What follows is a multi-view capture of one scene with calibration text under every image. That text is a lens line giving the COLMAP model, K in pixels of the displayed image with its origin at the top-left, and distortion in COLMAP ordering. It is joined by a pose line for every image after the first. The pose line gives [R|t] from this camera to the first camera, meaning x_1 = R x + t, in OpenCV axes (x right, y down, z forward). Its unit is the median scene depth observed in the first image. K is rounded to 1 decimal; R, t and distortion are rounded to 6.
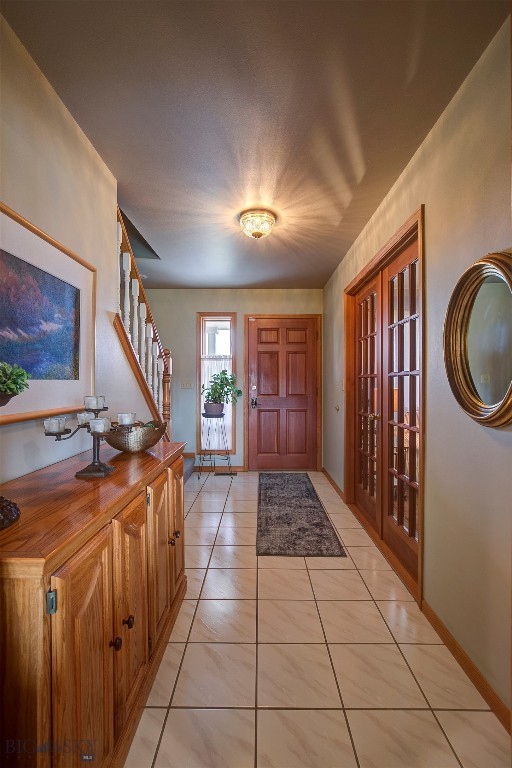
lens RADIAL K [[349.5, 0, 254.7], [0, 349.5, 378.7], [0, 0, 1]] dist [-0.025888, -0.000366]
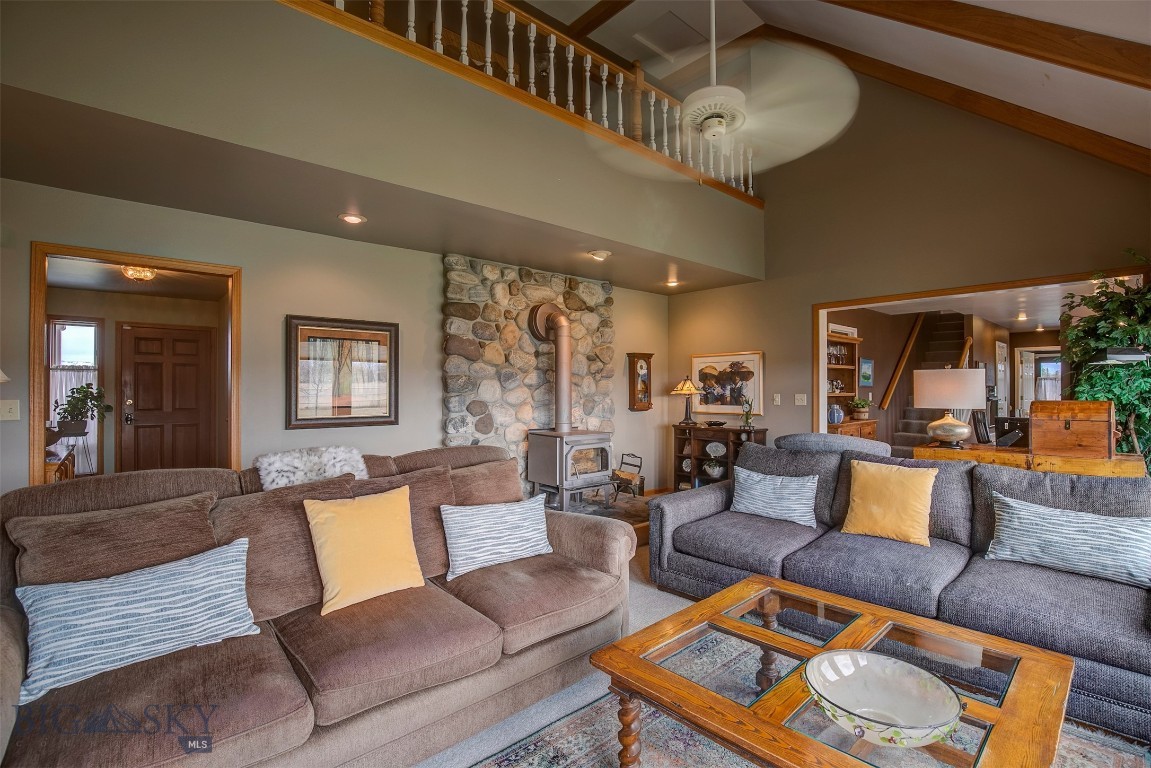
lens RADIAL K [[523.7, 0, 574.0], [0, 523.7, 382.7], [0, 0, 1]] dist [-0.025888, -0.000366]
pose [[0.747277, 0.004445, 0.664498, -0.025482], [0.008395, 0.999835, -0.016129, 0.005683], [-0.664460, 0.017632, 0.747116, -0.777331]]
